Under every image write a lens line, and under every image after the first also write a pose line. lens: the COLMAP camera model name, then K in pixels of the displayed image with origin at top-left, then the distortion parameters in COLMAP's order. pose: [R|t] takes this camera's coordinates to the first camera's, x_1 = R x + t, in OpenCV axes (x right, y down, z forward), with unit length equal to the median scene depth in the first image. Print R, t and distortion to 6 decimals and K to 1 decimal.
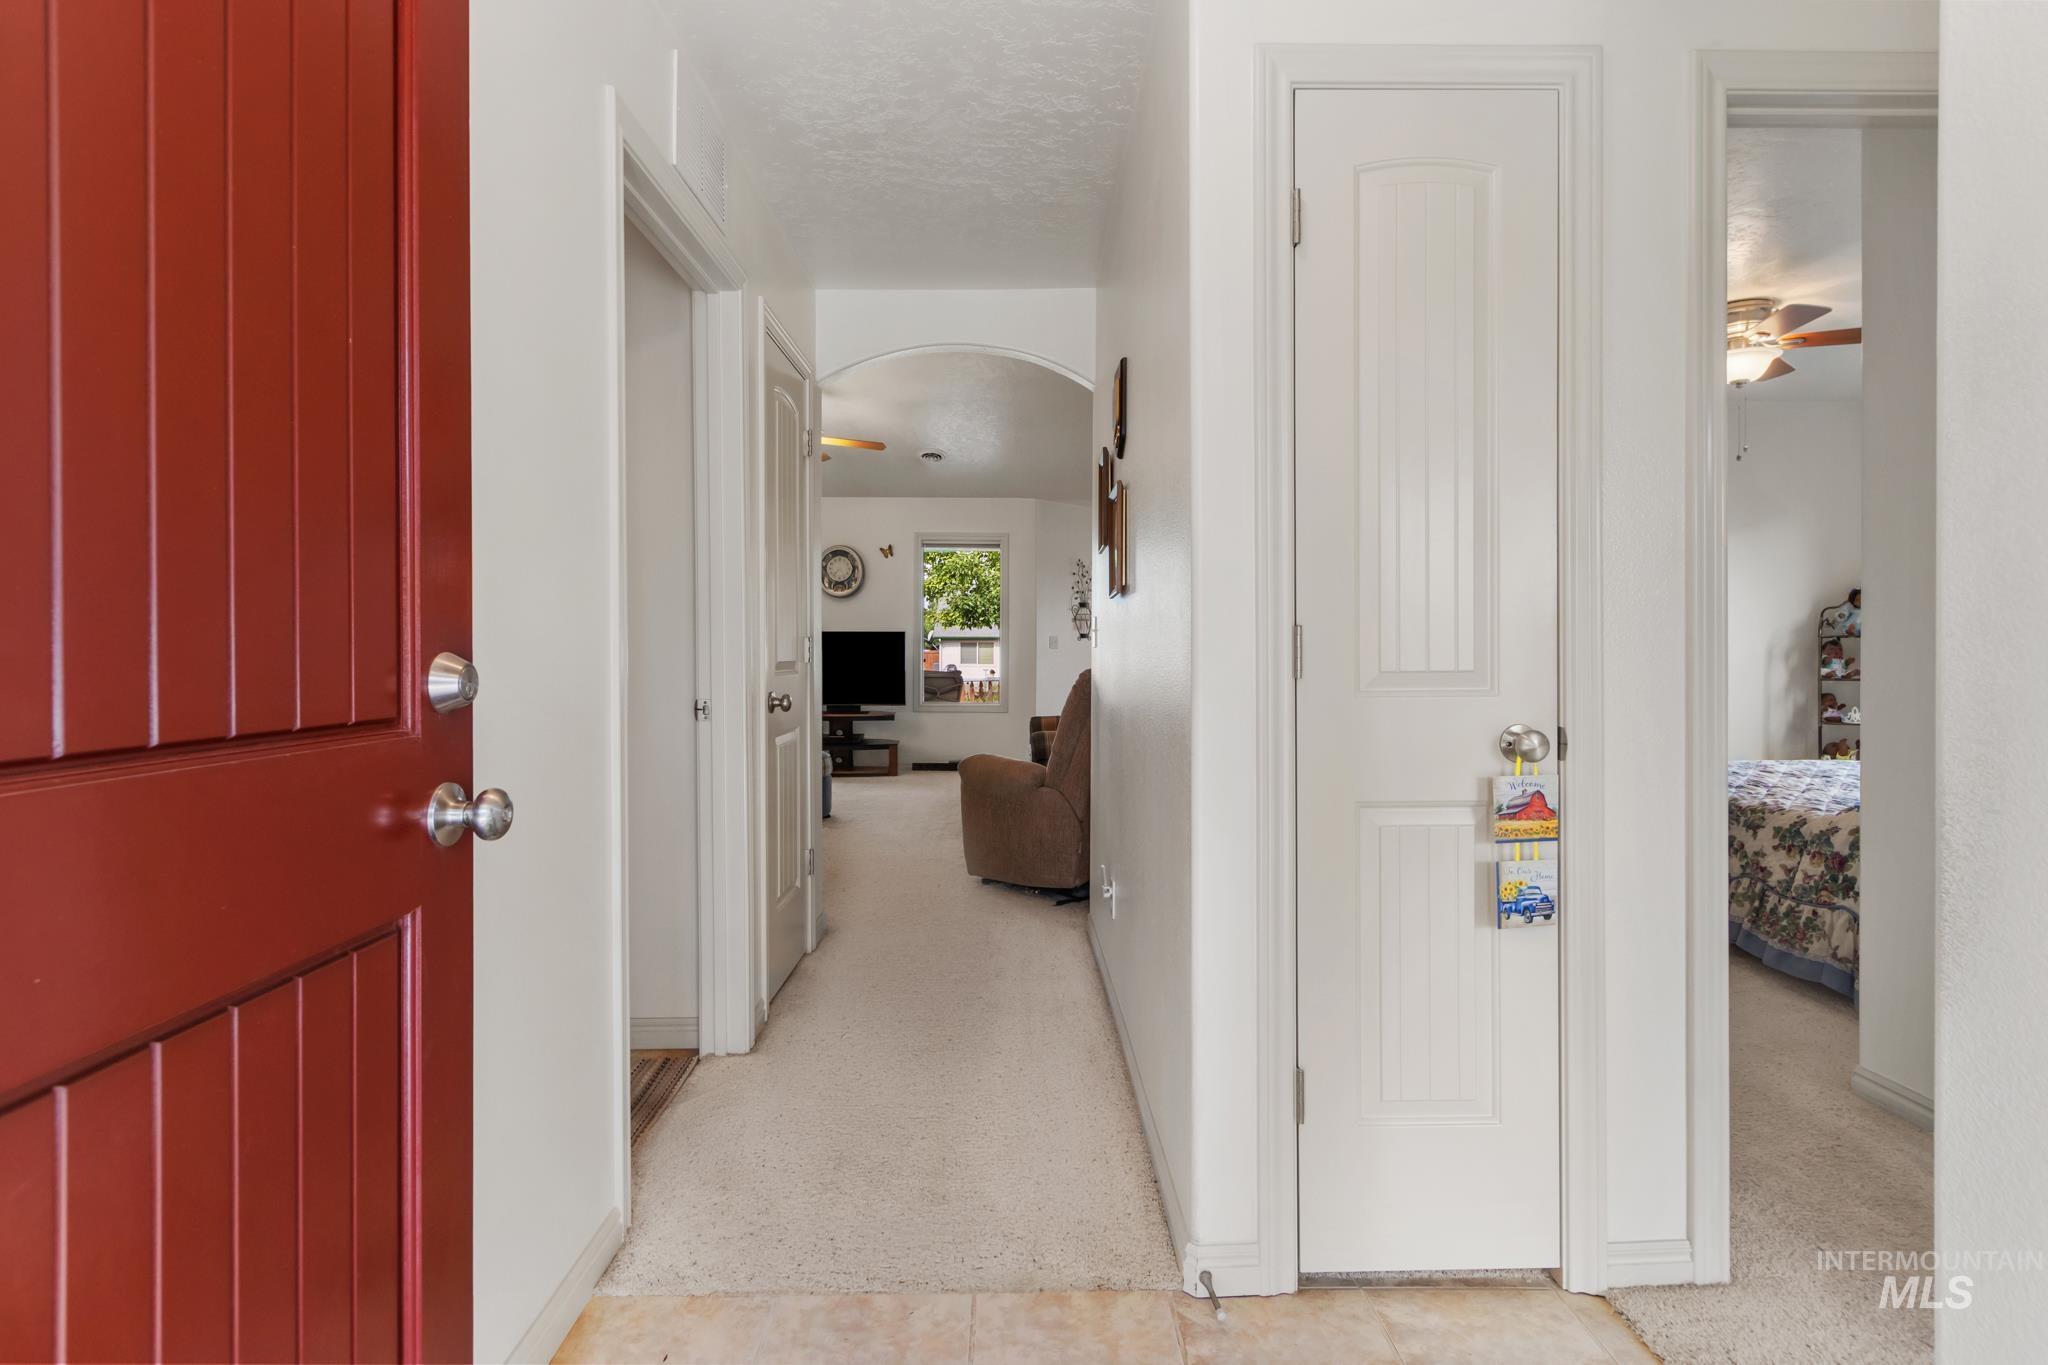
lens RADIAL K [[960.4, 0, 1013.8], [0, 960.4, 661.7], [0, 0, 1]] dist [0.001504, 0.000344]
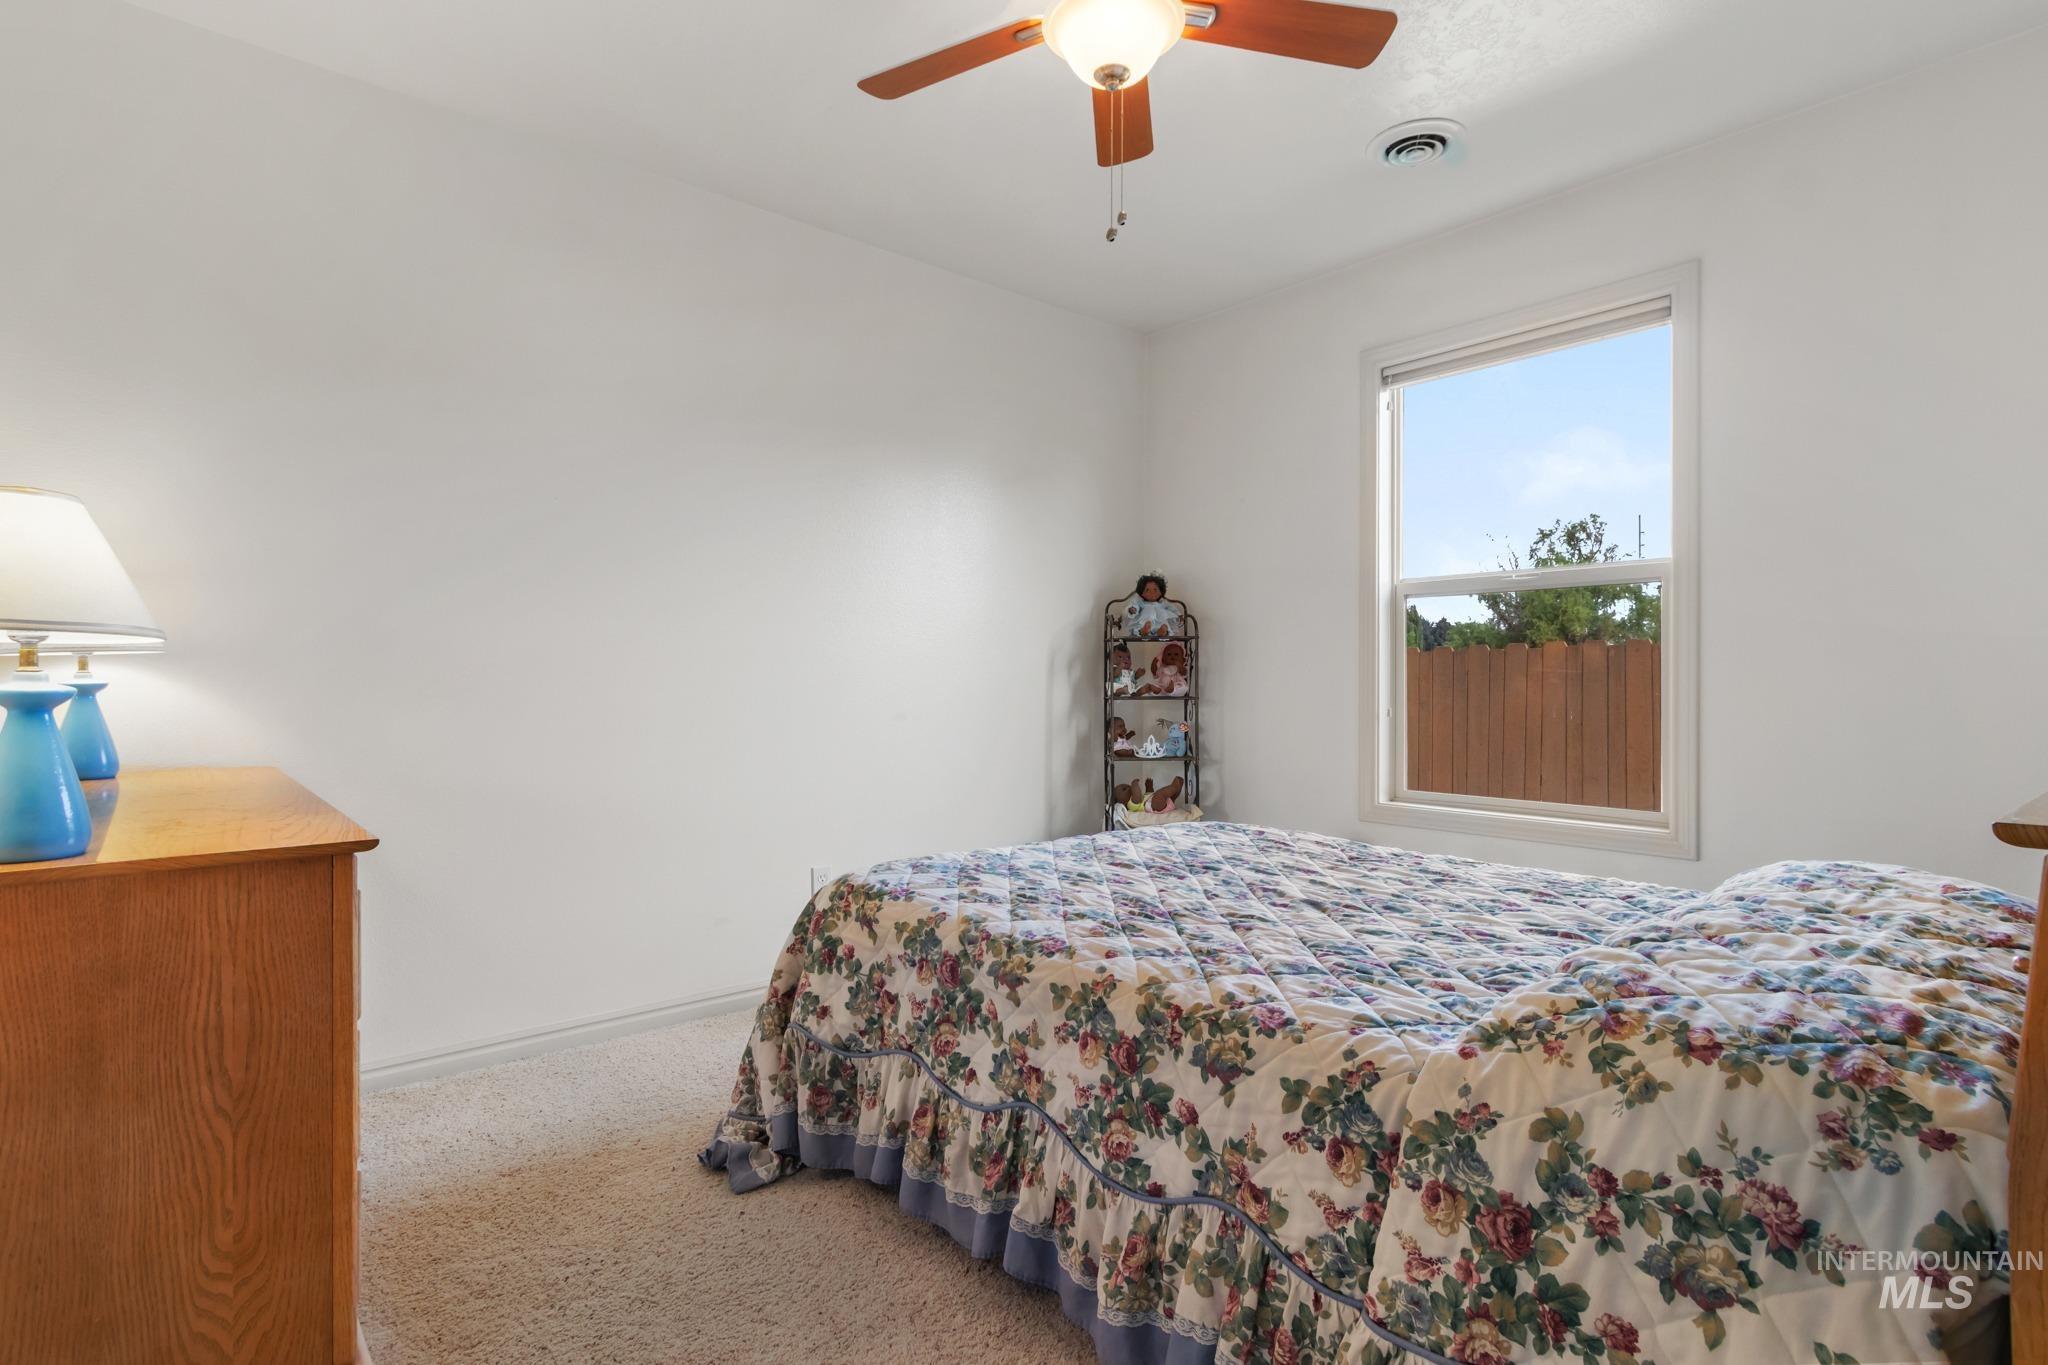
lens RADIAL K [[910.4, 0, 1008.7], [0, 910.4, 683.3], [0, 0, 1]] dist [0.004298, 0.000434]
pose [[0.734442, 0.008004, 0.678624, 0.467171], [-0.000277, 0.999934, -0.011494, 0.022224], [-0.678671, 0.008254, 0.734396, 0.804943]]
